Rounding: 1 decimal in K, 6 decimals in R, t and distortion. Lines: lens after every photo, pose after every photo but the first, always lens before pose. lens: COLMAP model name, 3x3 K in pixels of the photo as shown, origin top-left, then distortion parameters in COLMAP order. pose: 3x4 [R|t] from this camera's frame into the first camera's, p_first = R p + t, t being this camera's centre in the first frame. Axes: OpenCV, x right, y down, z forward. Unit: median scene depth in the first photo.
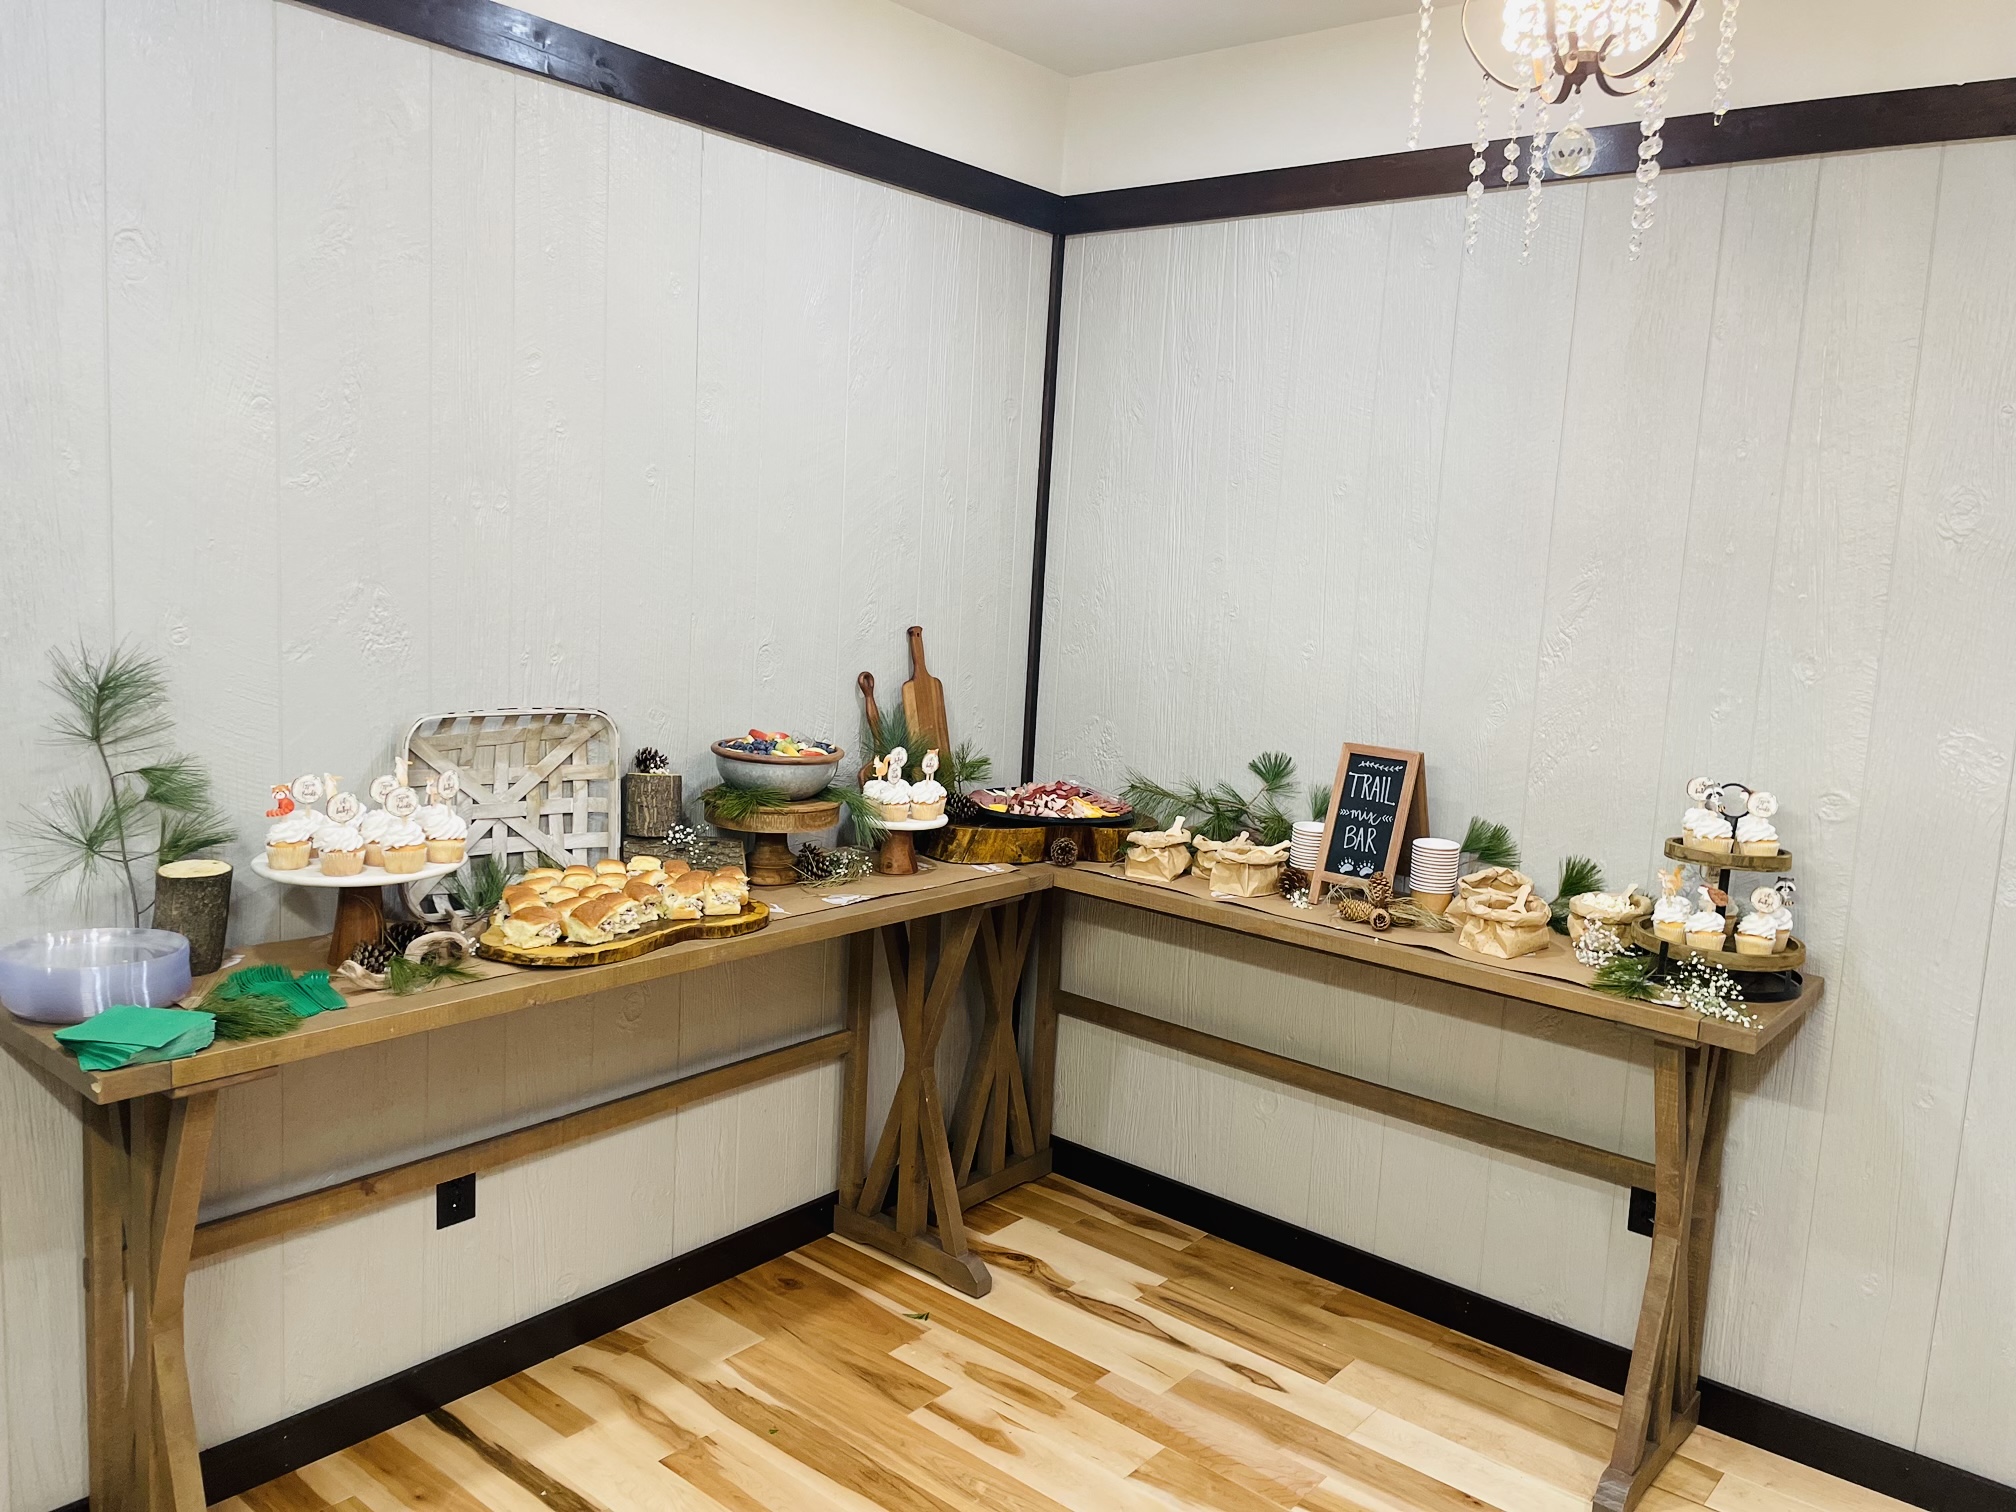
lens RADIAL K [[1556.3, 0, 1009.9], [0, 1556.3, 744.6], [0, 0, 1]] dist [0.085518, -0.070024]
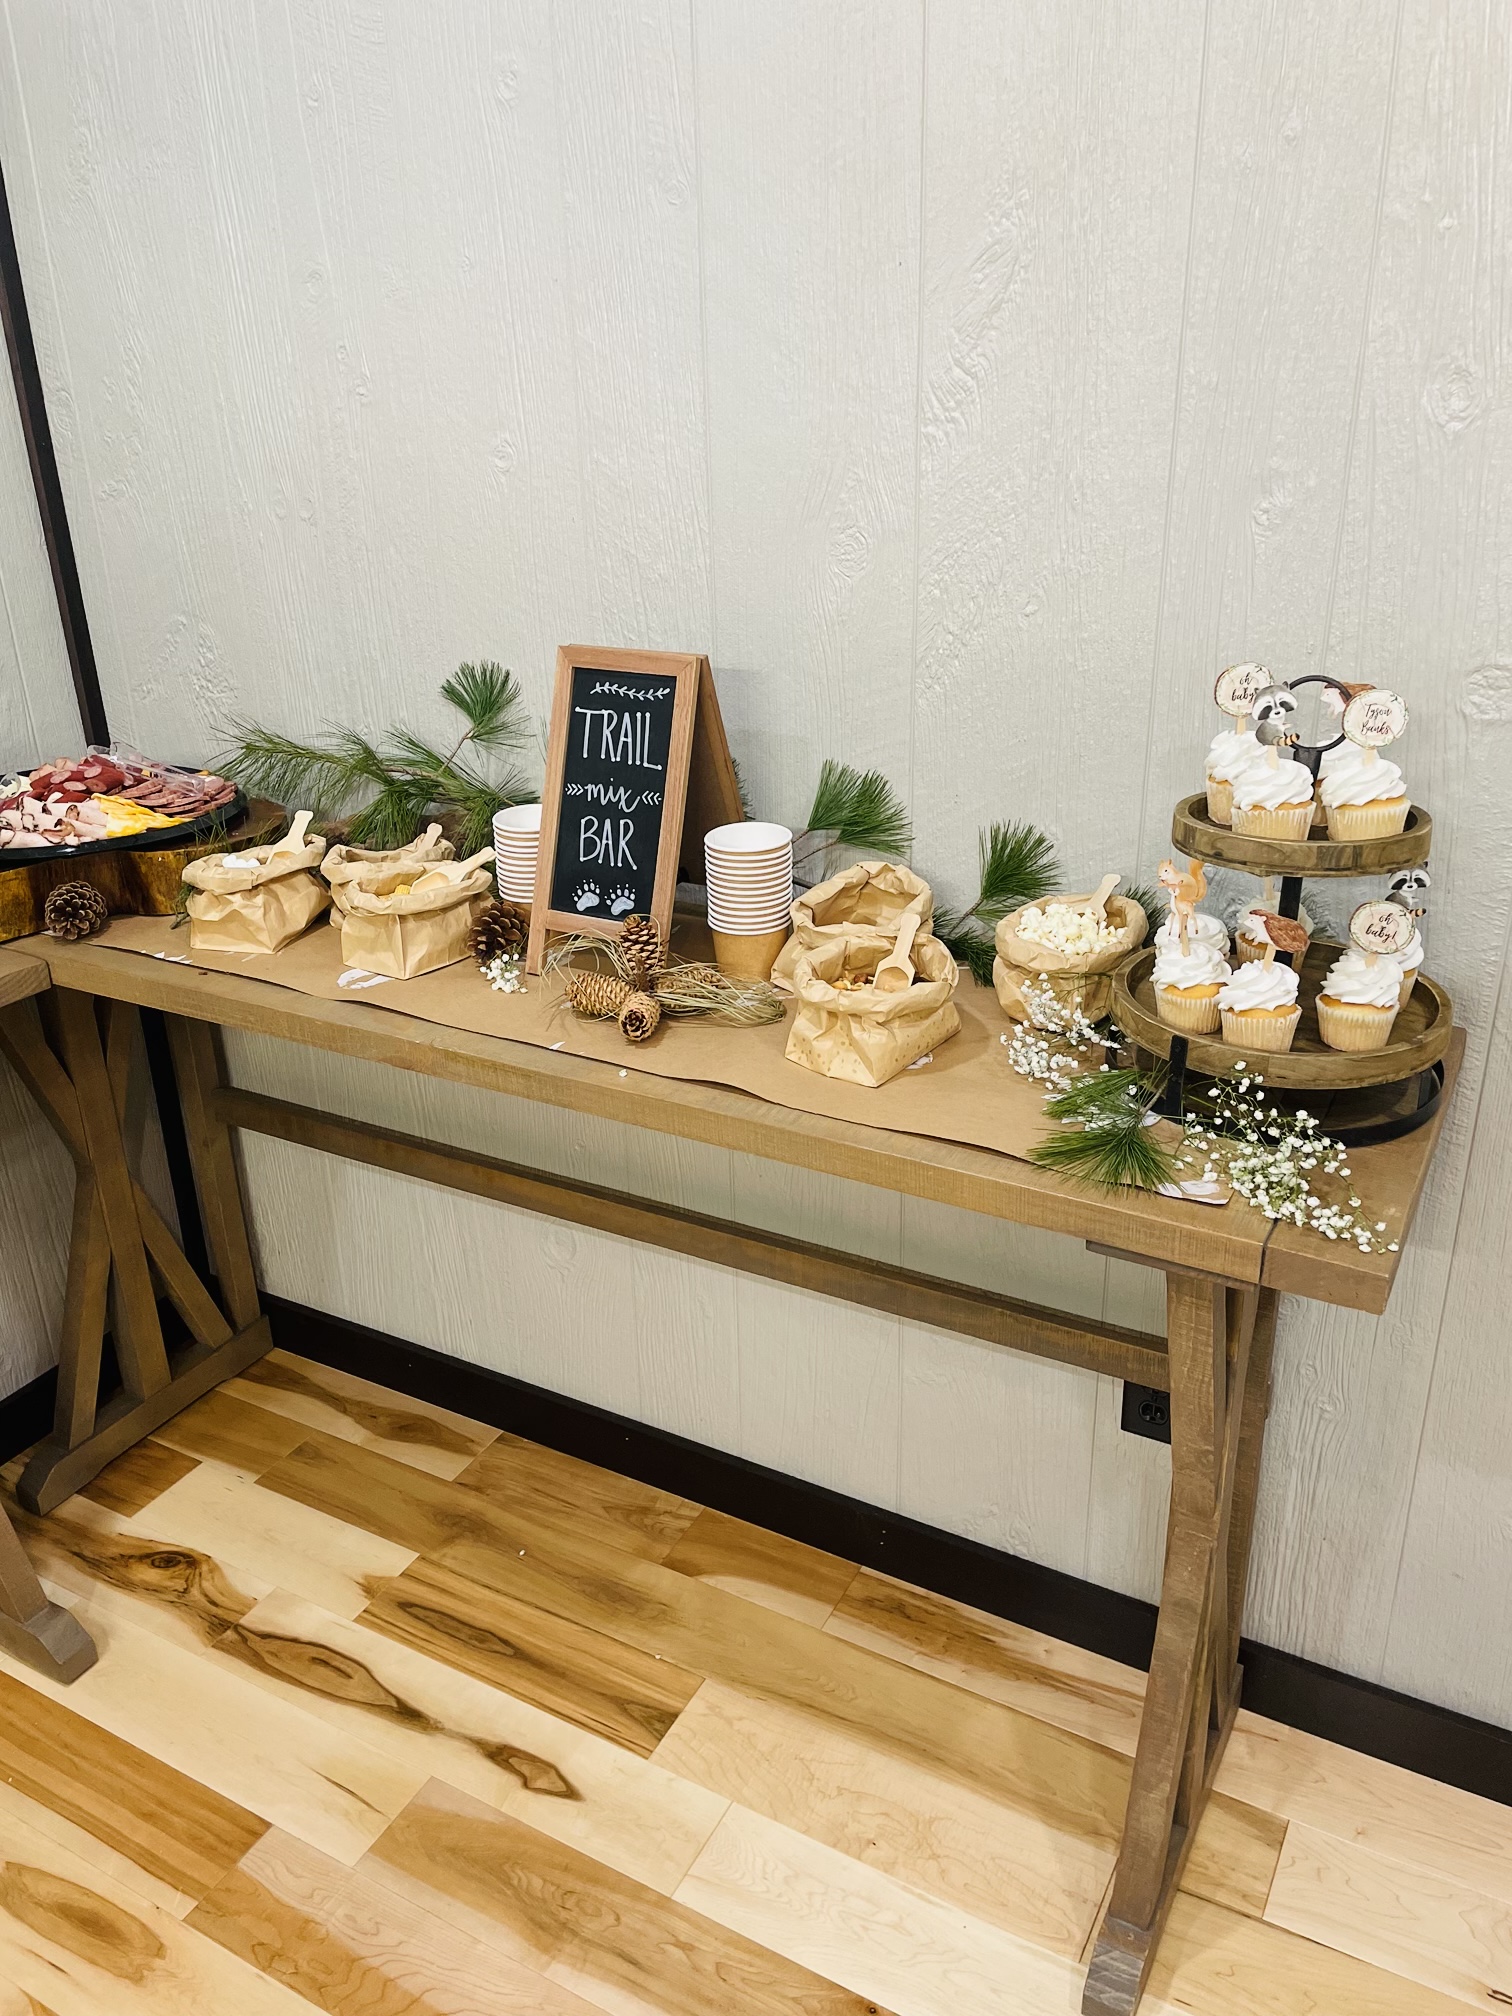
lens RADIAL K [[1556.3, 0, 743.8], [0, 1556.3, 1010.5], [0, 0, 1]] dist [0.085518, -0.070024]
pose [[0.981945, -0.140934, 0.126179, 0.197779], [0.102002, 0.956232, 0.274257, -0.022024], [-0.159308, -0.256435, 0.953343, 0.497928]]
